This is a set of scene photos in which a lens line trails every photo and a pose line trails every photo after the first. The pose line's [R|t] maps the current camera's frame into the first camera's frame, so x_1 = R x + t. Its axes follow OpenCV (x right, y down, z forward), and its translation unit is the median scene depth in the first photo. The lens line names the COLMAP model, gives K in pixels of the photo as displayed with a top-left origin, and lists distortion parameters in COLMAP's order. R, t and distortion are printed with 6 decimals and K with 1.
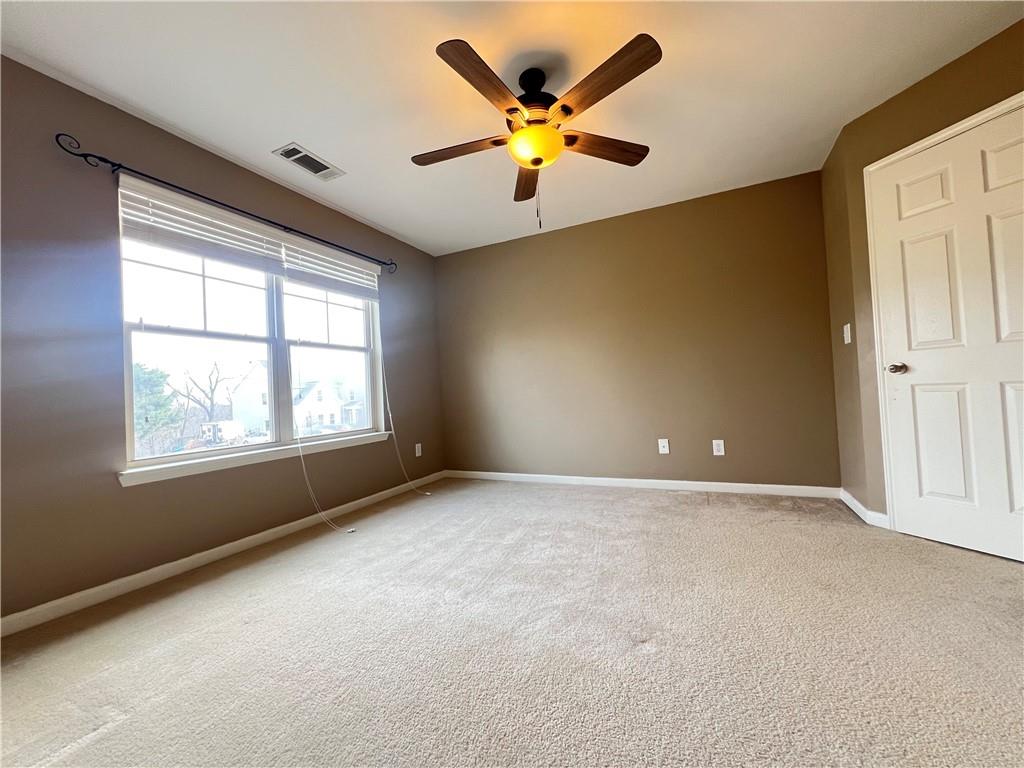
lens RADIAL K [[409.8, 0, 512.0], [0, 409.8, 384.0], [0, 0, 1]] dist [-0.000877, 0.000463]
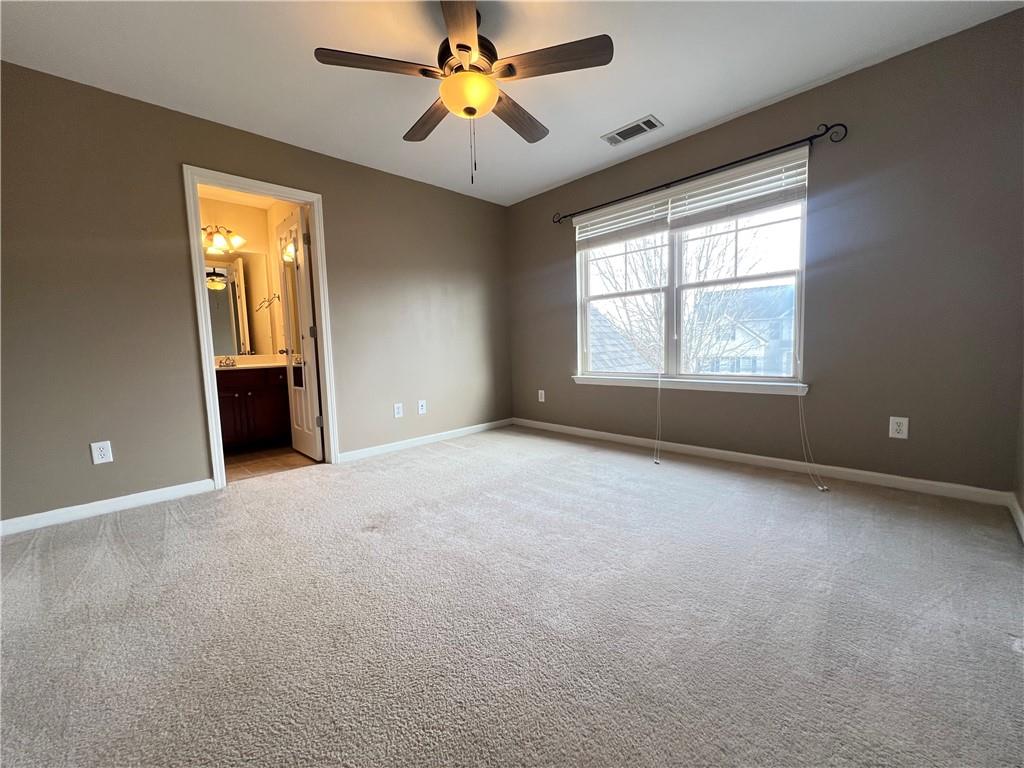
lens RADIAL K [[409.8, 0, 512.0], [0, 409.8, 384.0], [0, 0, 1]] dist [-0.000877, 0.000463]
pose [[-0.343033, 0.176521, -0.922588, 0.712419], [0.091517, 0.983792, 0.154204, -0.060809], [0.934855, -0.031536, -0.353627, 0.989243]]
